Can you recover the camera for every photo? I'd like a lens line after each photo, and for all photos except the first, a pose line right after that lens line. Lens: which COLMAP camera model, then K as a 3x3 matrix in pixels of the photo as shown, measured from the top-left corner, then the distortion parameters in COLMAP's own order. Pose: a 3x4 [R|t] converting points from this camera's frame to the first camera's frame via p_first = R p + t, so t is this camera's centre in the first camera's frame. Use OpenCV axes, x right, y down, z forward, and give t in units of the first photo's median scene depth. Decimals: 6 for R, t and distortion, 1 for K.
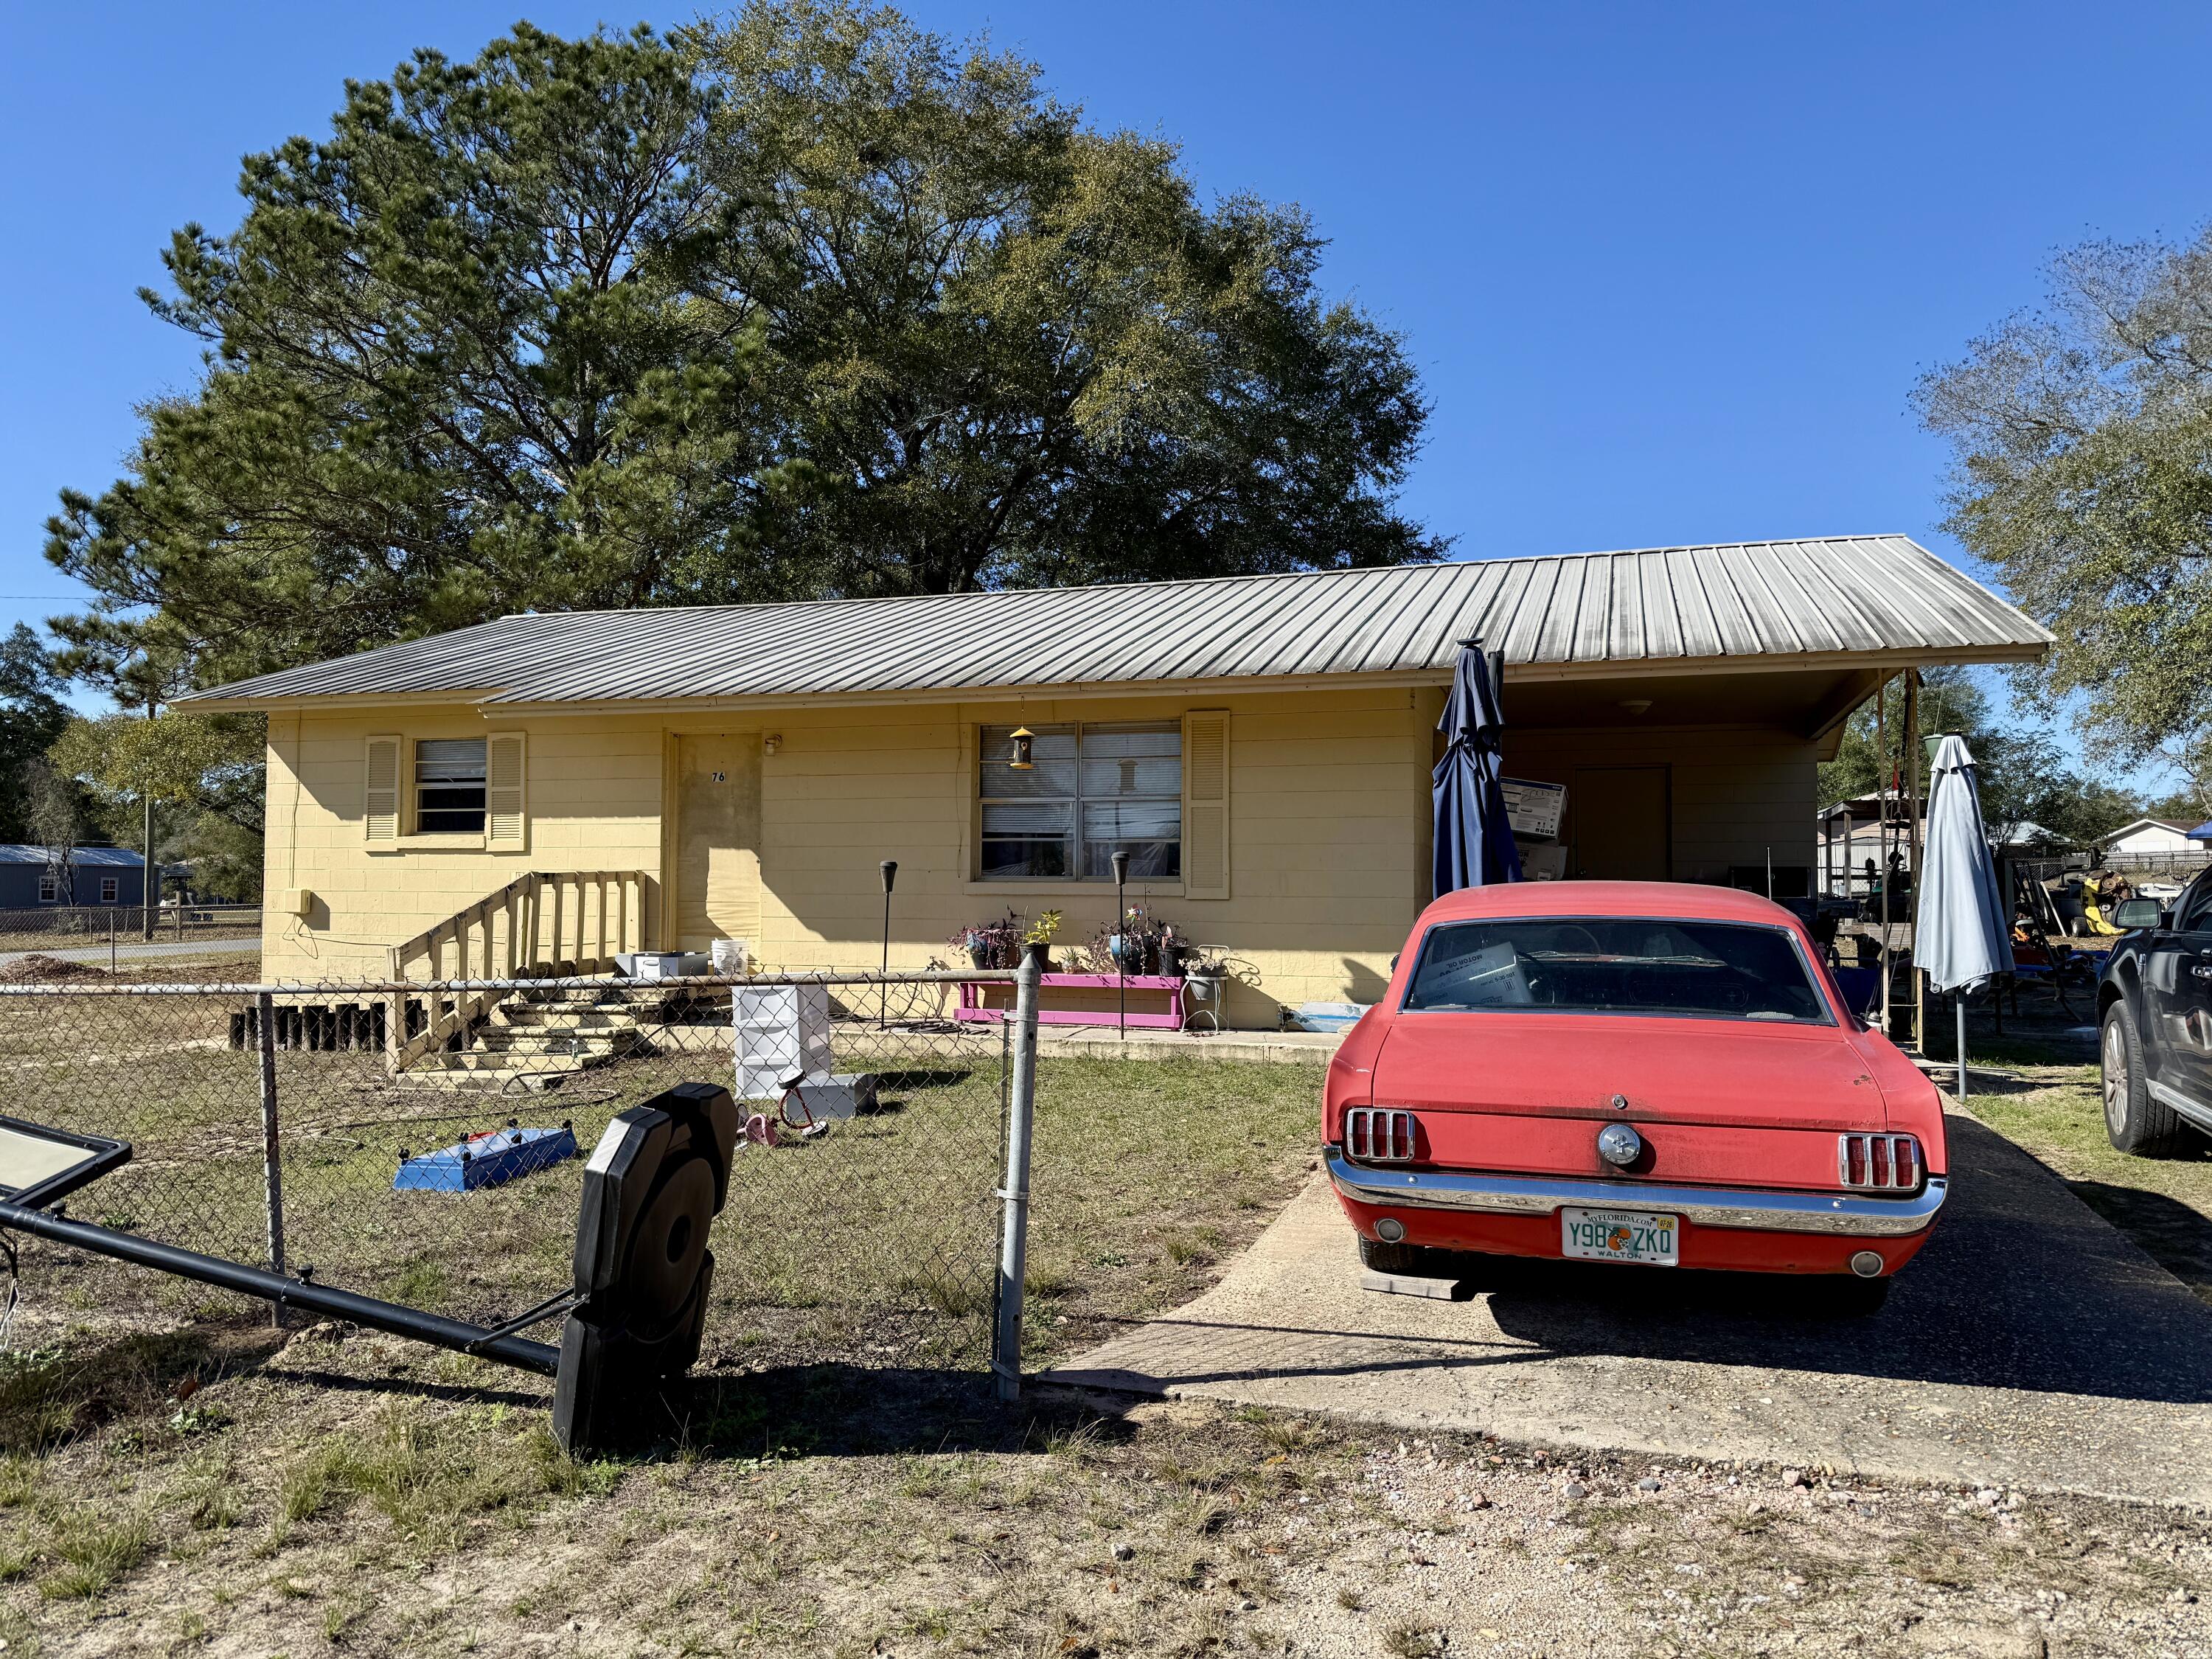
lens RADIAL K [[1572.0, 0, 1106.0], [0, 1572.0, 829.5], [0, 0, 1]] dist [0.080590, -0.108581]
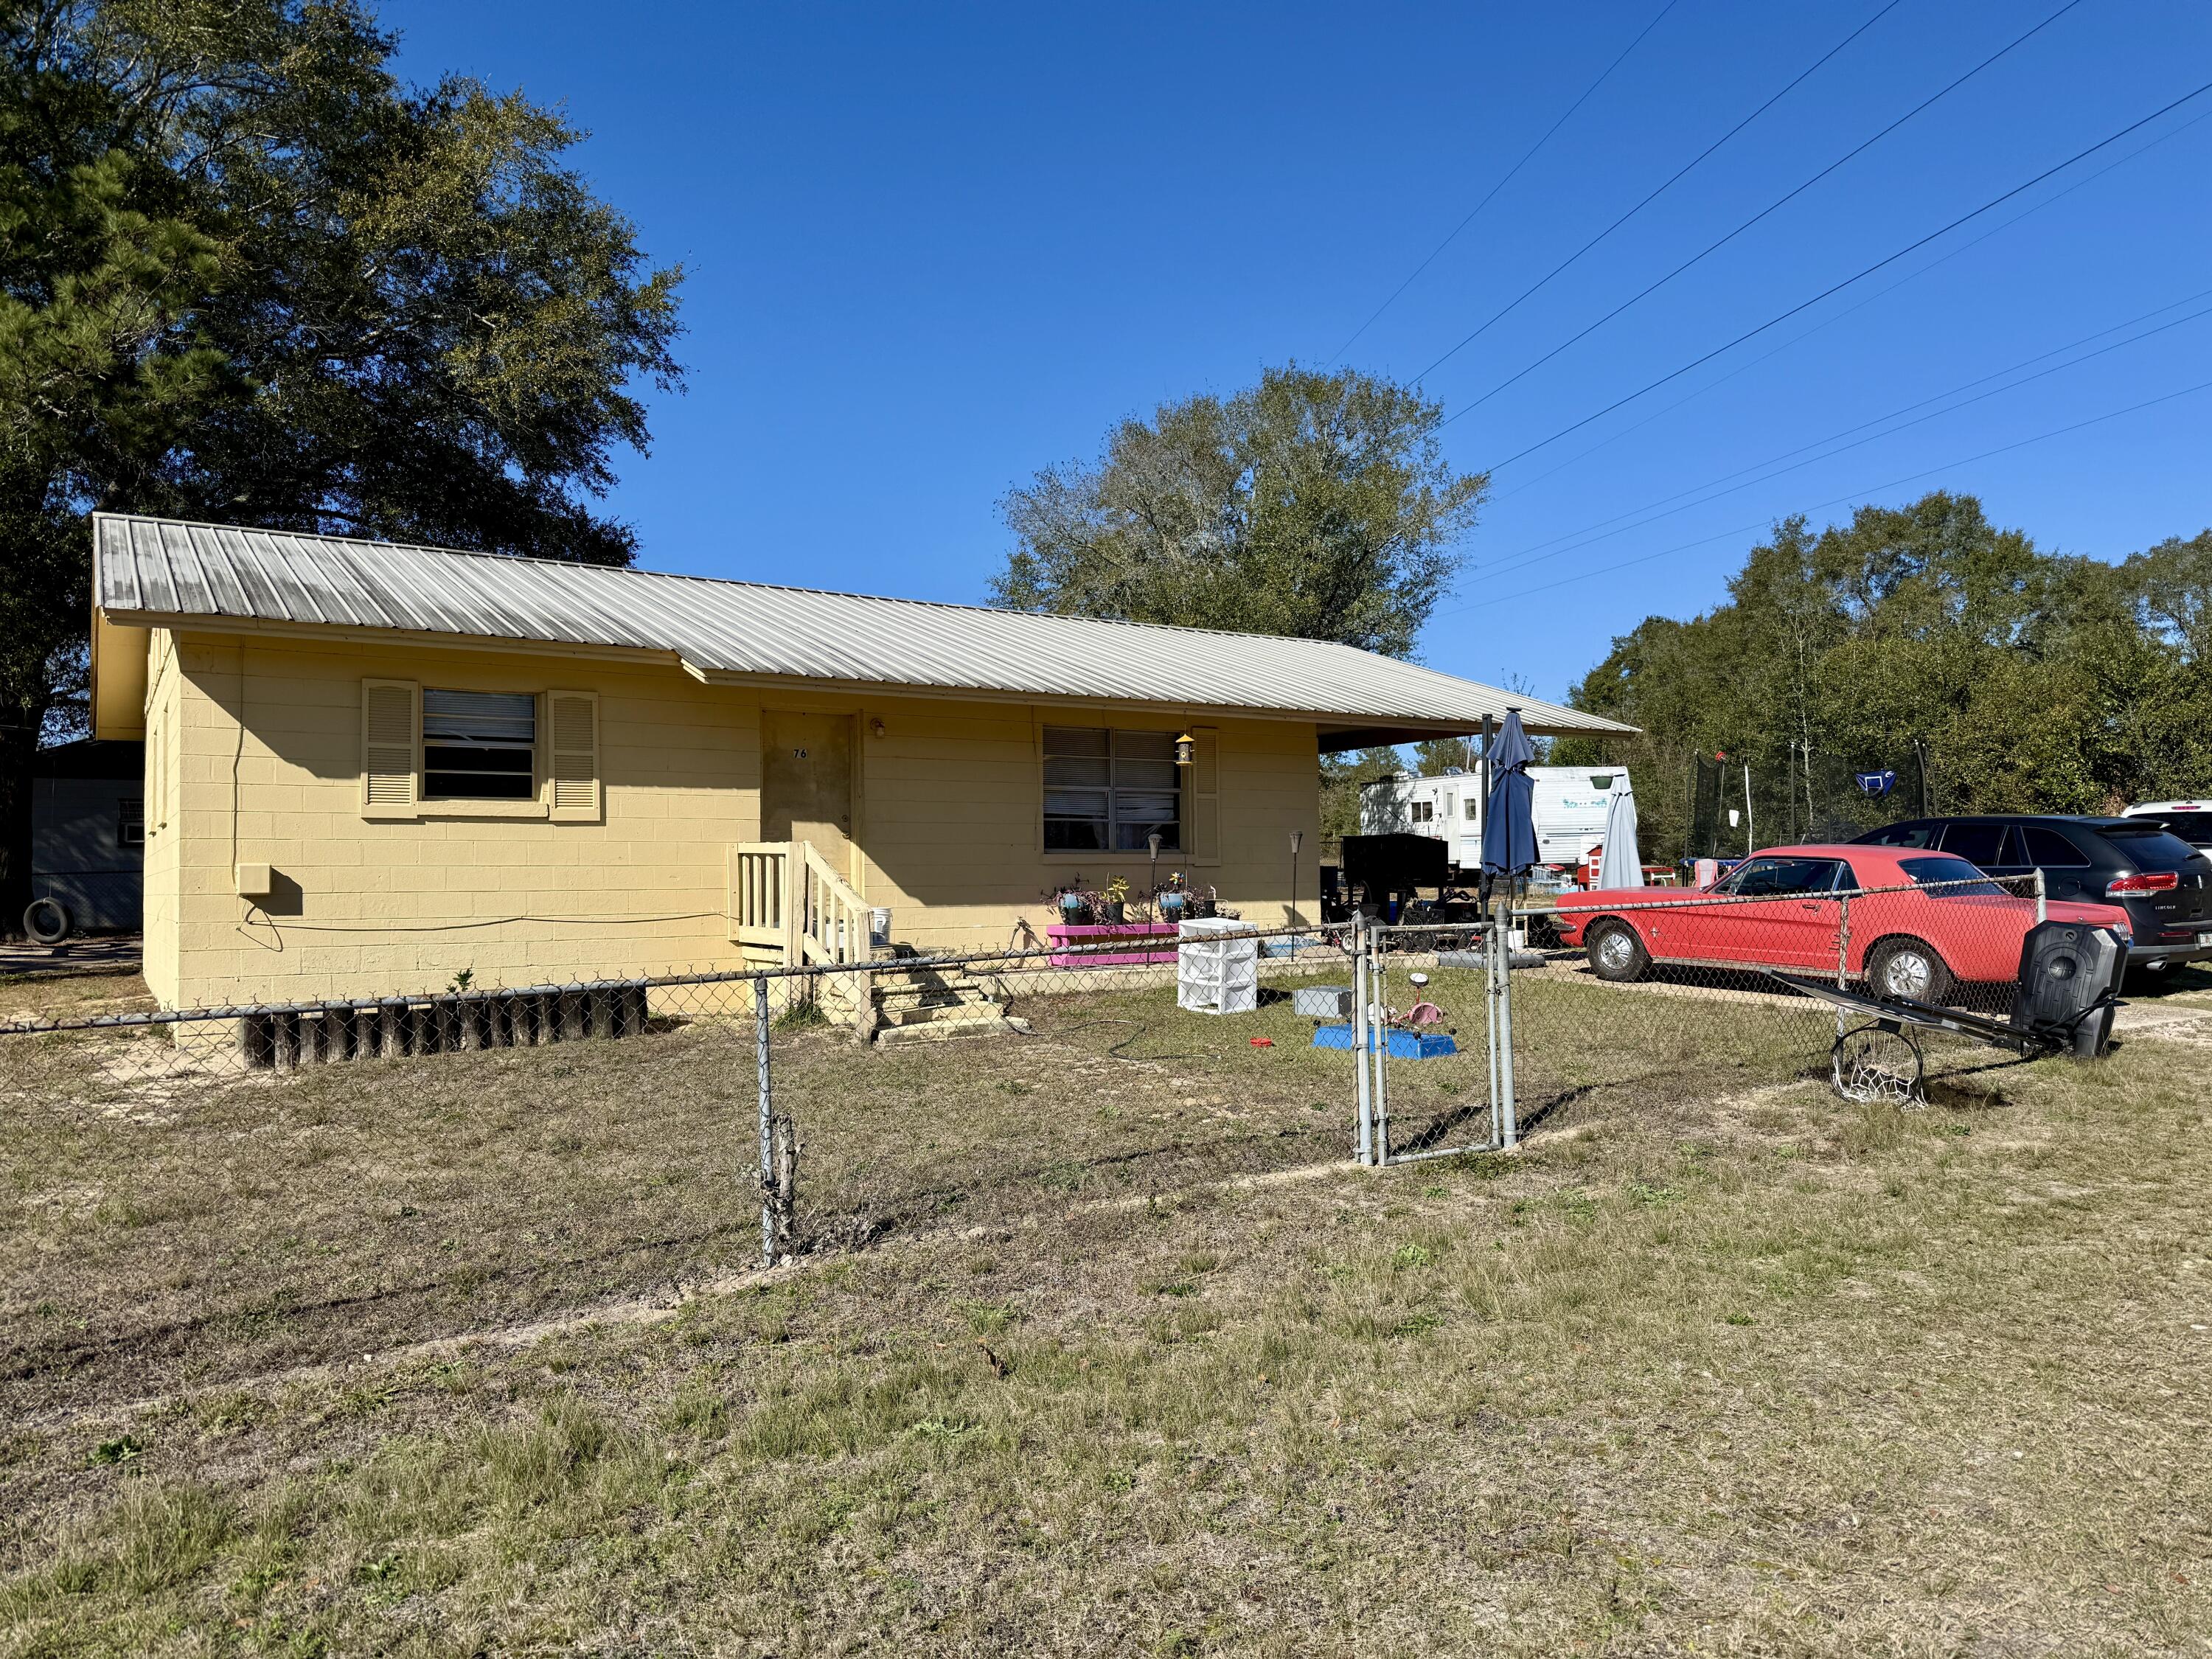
lens RADIAL K [[1572.0, 0, 1106.0], [0, 1572.0, 829.5], [0, 0, 1]] dist [0.080590, -0.108581]
pose [[0.606877, 0.015958, 0.794636, -0.941871], [-0.017211, 0.999828, -0.006934, 0.020225], [-0.794609, -0.009469, 0.607047, 0.205756]]
